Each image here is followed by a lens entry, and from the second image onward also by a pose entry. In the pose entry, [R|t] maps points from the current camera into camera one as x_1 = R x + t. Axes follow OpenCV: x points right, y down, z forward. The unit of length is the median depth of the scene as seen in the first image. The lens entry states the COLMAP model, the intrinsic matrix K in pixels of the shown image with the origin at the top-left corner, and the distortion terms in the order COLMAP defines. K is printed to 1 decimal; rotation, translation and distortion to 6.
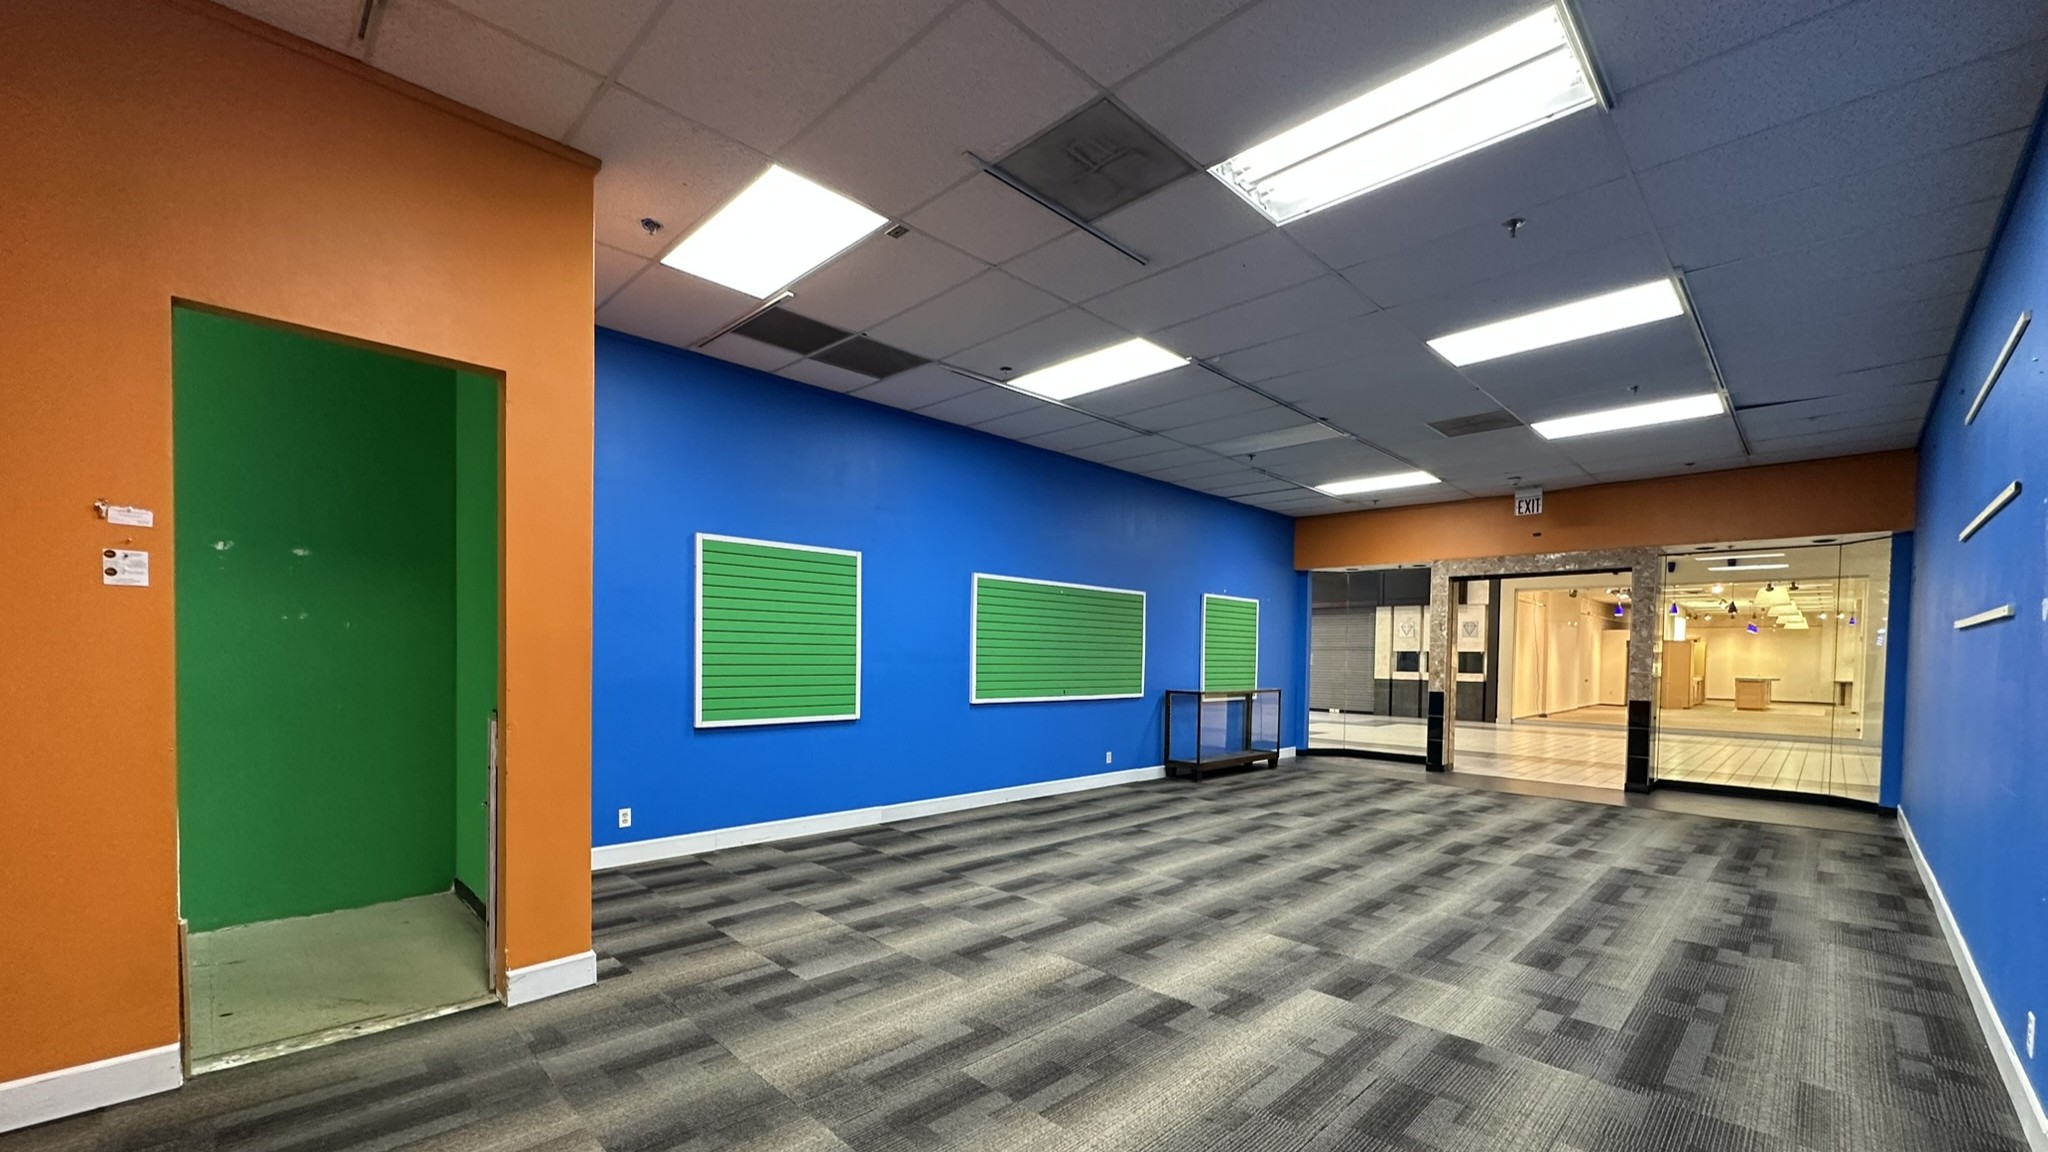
lens RADIAL K [[814.6, 0, 1028.5], [0, 814.6, 670.0], [0, 0, 1]] dist [-0.000796, 0.000046]
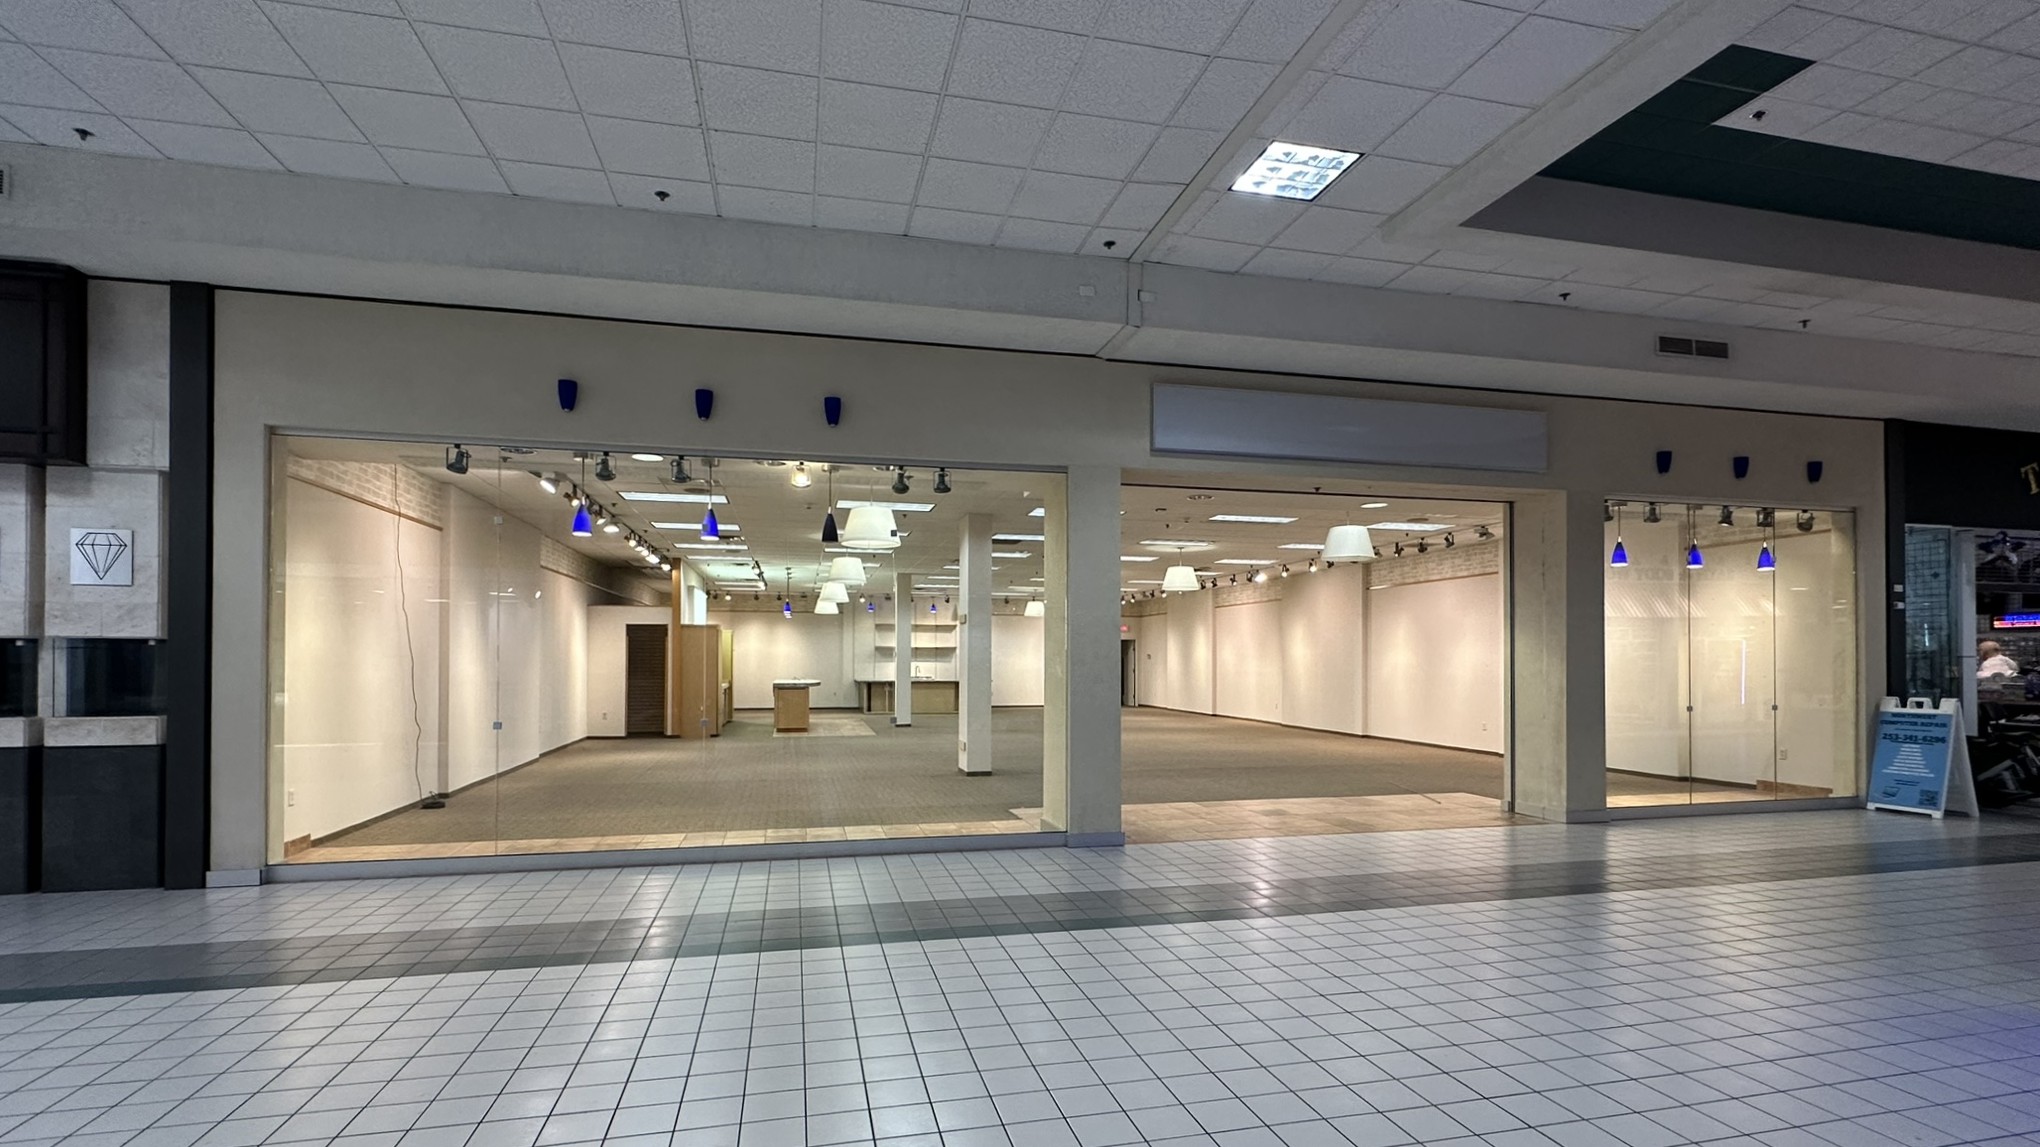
lens RADIAL K [[934.3, 0, 1016.5], [0, 934.3, 650.0], [0, 0, 1]] dist [-0.000339, 0.000113]
pose [[0.527039, -0.007200, 0.849811, 0.969724], [0.025015, 0.999662, -0.007044, -0.018949], [-0.849473, 0.024970, 0.527041, 1.270580]]
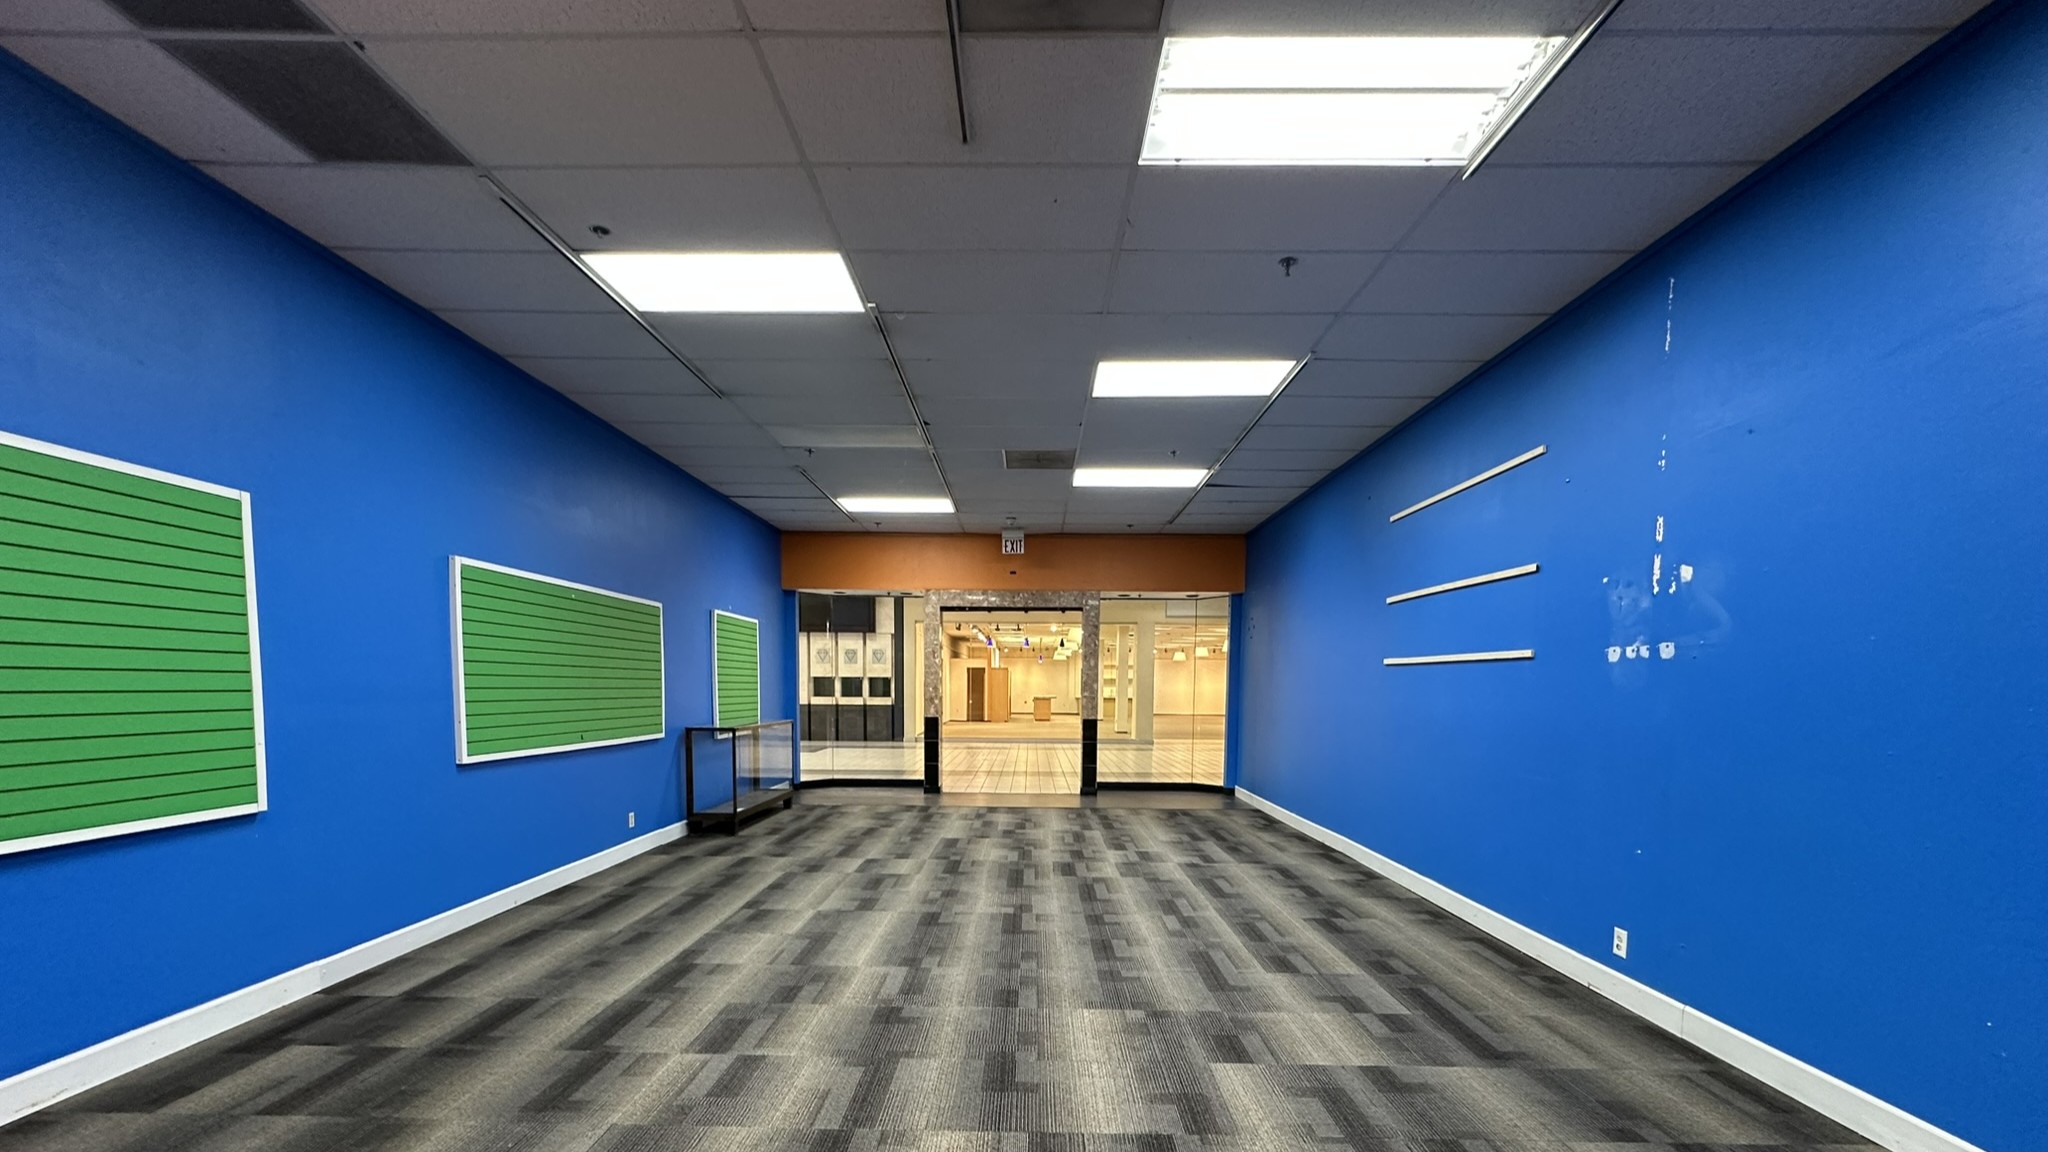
lens RADIAL K [[812.5, 0, 1019.2], [0, 812.5, 738.0], [0, 0, 1]] dist [0.000733, 0.000078]
pose [[0.720644, -0.053399, 0.691246, -0.162567], [0.015942, 0.998042, 0.060478, -0.008890], [-0.693122, -0.032563, 0.720084, 0.207276]]
